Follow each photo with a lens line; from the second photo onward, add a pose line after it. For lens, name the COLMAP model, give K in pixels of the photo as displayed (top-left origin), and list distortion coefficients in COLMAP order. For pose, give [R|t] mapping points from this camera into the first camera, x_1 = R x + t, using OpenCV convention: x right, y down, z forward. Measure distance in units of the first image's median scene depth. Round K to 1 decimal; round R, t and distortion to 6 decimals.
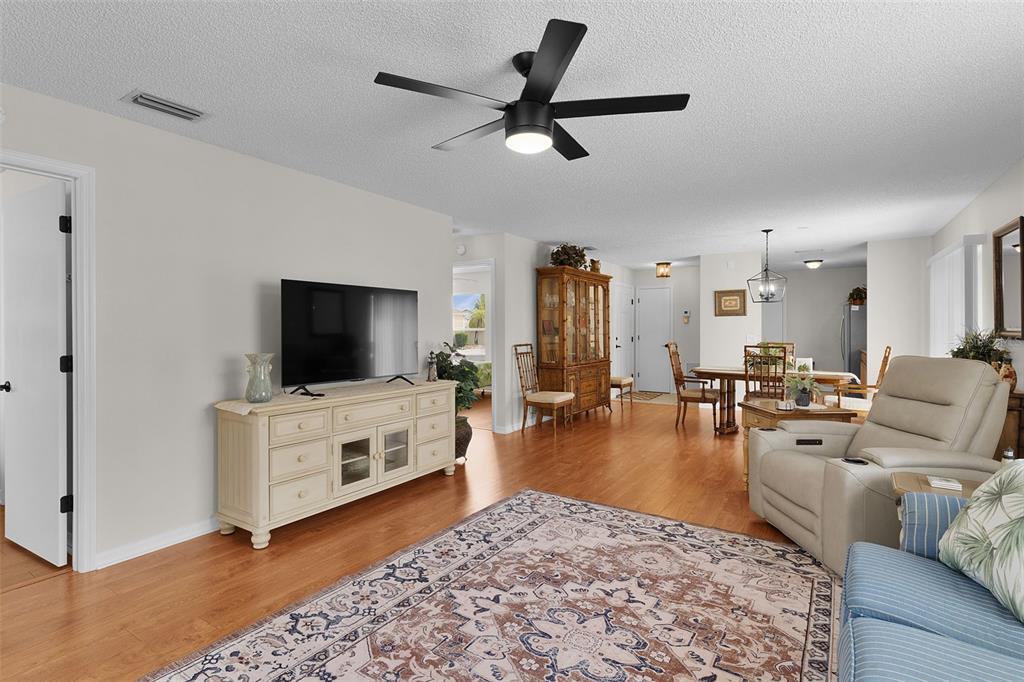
lens RADIAL K [[492.3, 0, 505.2], [0, 492.3, 335.1], [0, 0, 1]] dist [0.003116, 0.000353]
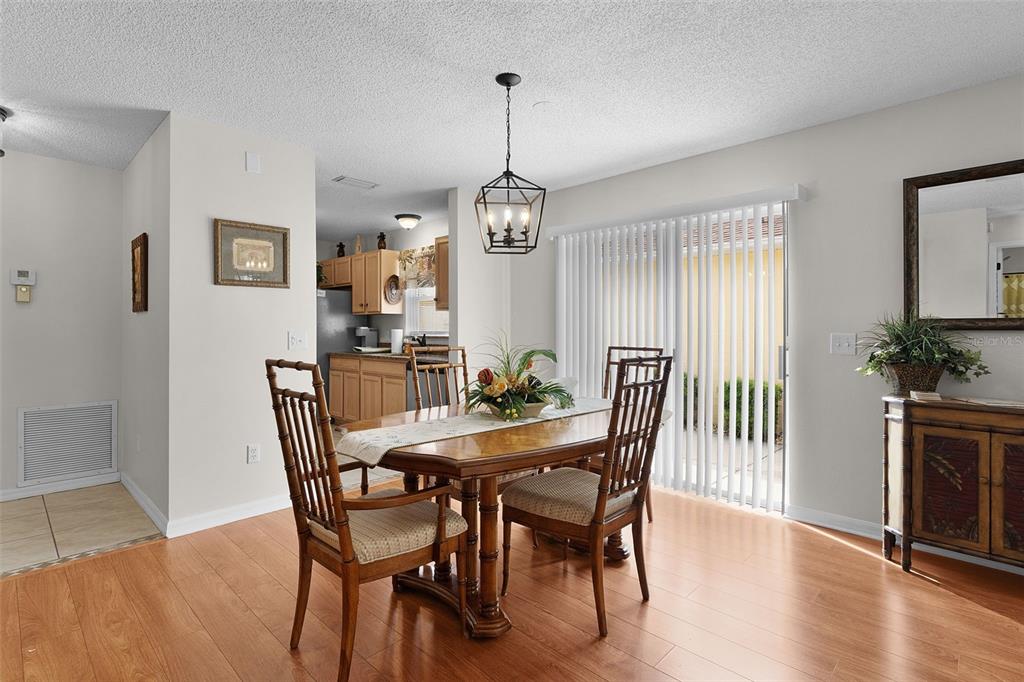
lens RADIAL K [[492.3, 0, 505.2], [0, 492.3, 335.1], [0, 0, 1]] dist [0.003116, 0.000353]
pose [[0.187953, -0.005986, 0.982160, 0.226593], [0.011122, 0.999930, 0.003966, 0.008239], [-0.982115, 0.010178, 0.188007, 1.844875]]
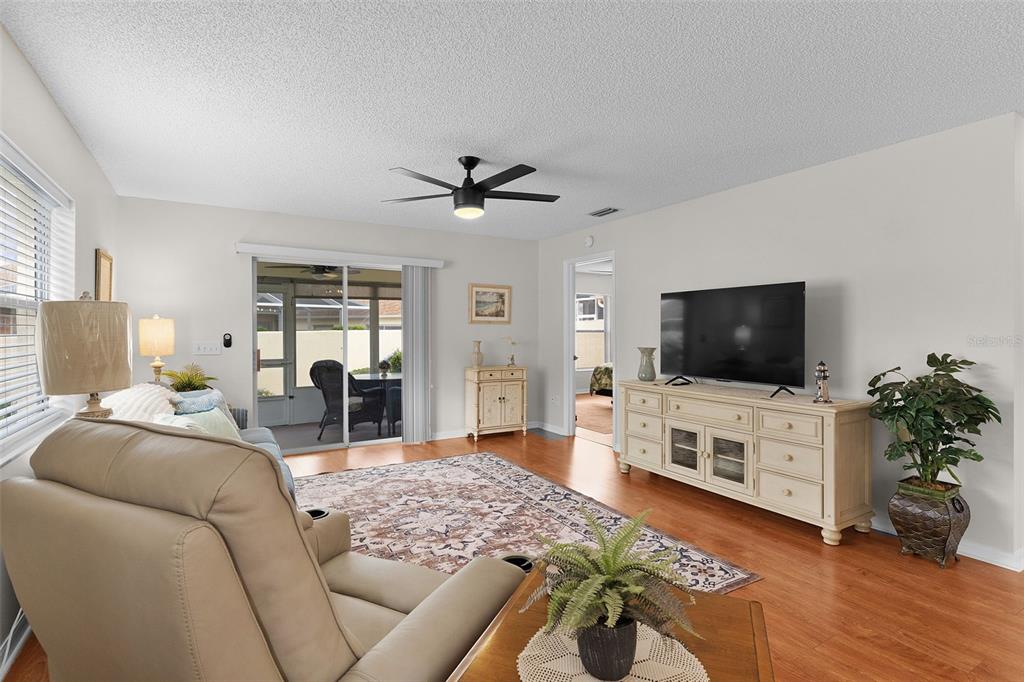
lens RADIAL K [[493.4, 0, 505.3], [0, 493.4, 330.3], [0, 0, 1]] dist [0.001853, -0.000104]
pose [[-0.439695, 0.002244, -0.898144, 1.033909], [-0.009369, 0.999931, 0.007085, -0.020392], [0.898098, 0.011530, -0.439643, 1.311952]]
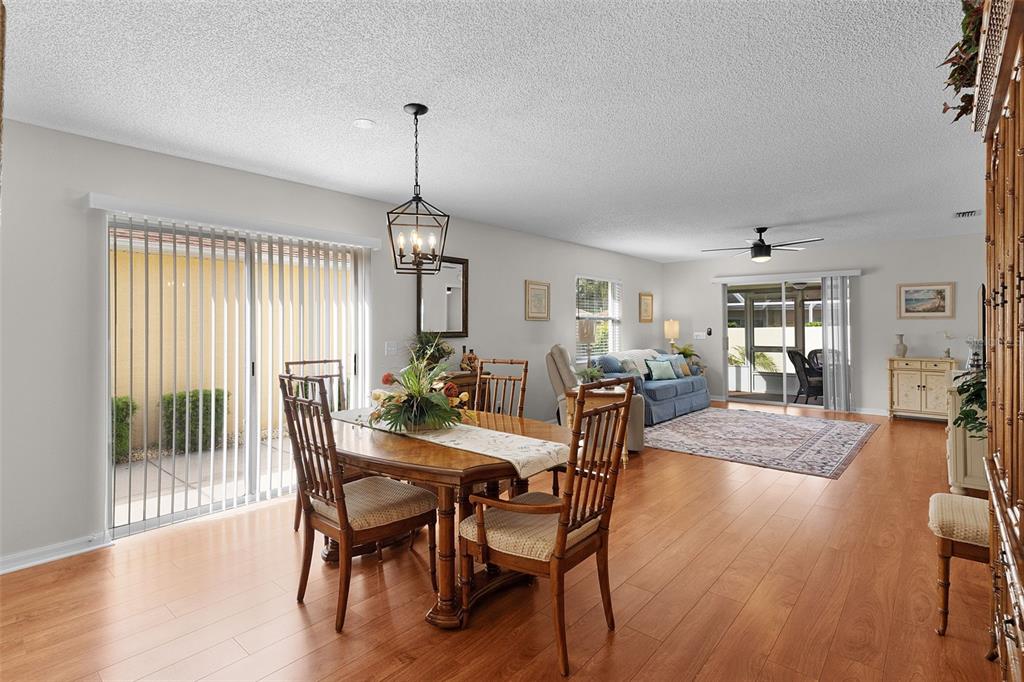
lens RADIAL K [[496.9, 0, 506.3], [0, 496.9, 321.9], [0, 0, 1]] dist [0.004109, 0.000094]
pose [[-0.990862, 0.010628, 0.134461, 0.791206], [0.010926, 0.999939, 0.001474, -0.043702], [-0.134437, 0.002930, -0.990918, 2.868896]]
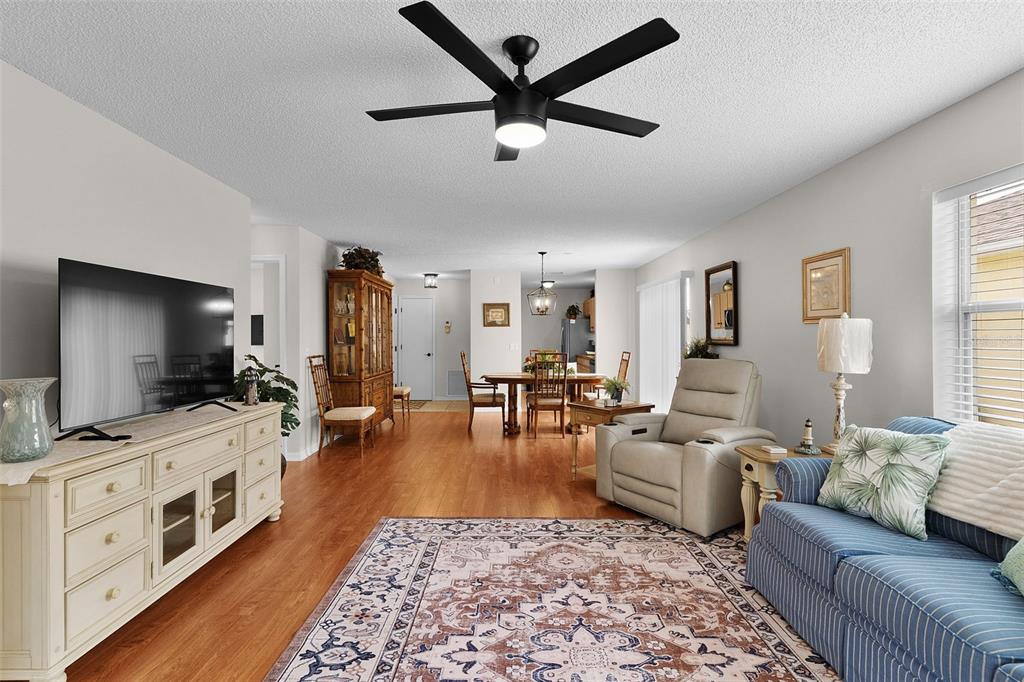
lens RADIAL K [[490.7, 0, 502.7], [0, 490.7, 340.6], [0, 0, 1]] dist [-0.000023, 0.000345]
pose [[0.836295, -0.002311, 0.548275, -0.350526], [0.006717, 0.999959, -0.006030, -0.001482], [-0.548238, 0.008725, 0.836277, 0.186543]]
